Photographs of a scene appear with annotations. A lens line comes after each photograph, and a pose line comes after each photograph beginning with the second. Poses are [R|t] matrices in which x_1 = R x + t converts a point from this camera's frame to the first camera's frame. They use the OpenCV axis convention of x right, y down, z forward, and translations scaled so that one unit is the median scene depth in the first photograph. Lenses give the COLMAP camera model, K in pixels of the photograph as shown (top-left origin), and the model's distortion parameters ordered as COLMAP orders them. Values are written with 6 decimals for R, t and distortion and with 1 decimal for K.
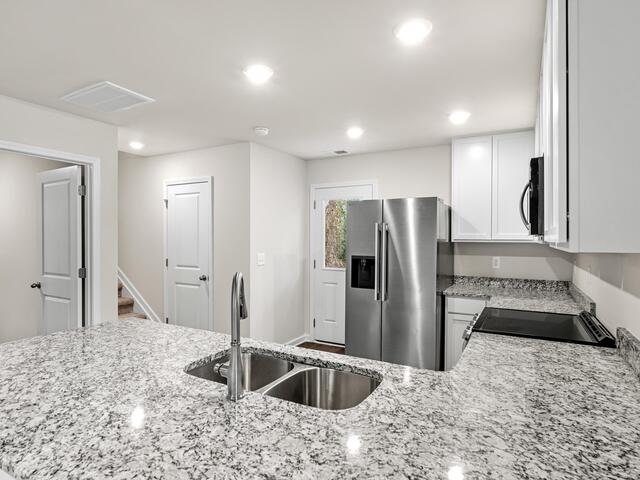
lens RADIAL K [[371.1, 0, 313.7], [0, 371.1, 240.9], [0, 0, 1]] dist [-0.018942, 0.001221]
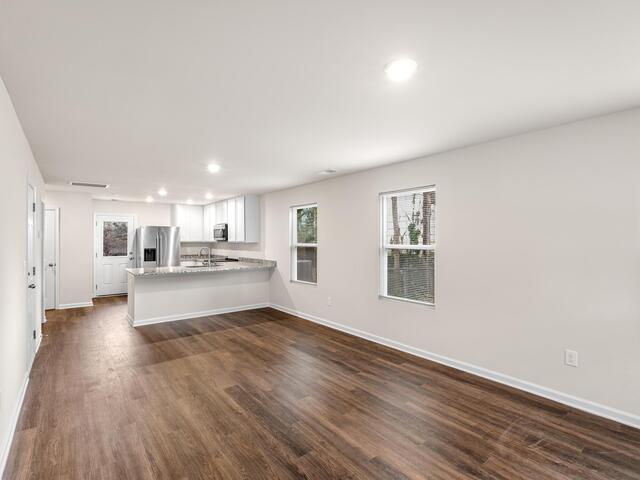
lens RADIAL K [[315.5, 0, 316.8], [0, 315.5, 240.6], [0, 0, 1]] dist [-0.006657, 0.001340]
pose [[0.377045, -0.006751, 0.926171, -1.458039], [0.011756, 0.999928, 0.002503, -0.003504], [-0.926121, 0.009945, 0.377097, -0.871038]]
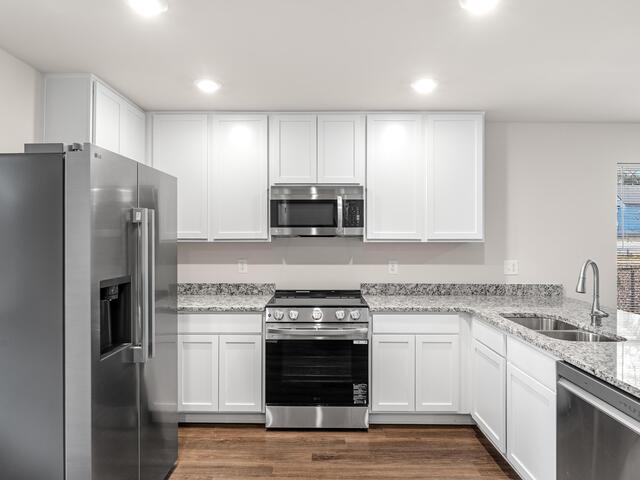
lens RADIAL K [[388.2, 0, 315.6], [0, 388.2, 237.2], [0, 0, 1]] dist [-0.003250, -0.004097]
pose [[-0.488806, -0.004559, 0.872380, -0.390621], [0.002959, 0.999972, 0.006884, -0.010051], [-0.872387, 0.005946, -0.488779, 1.051297]]
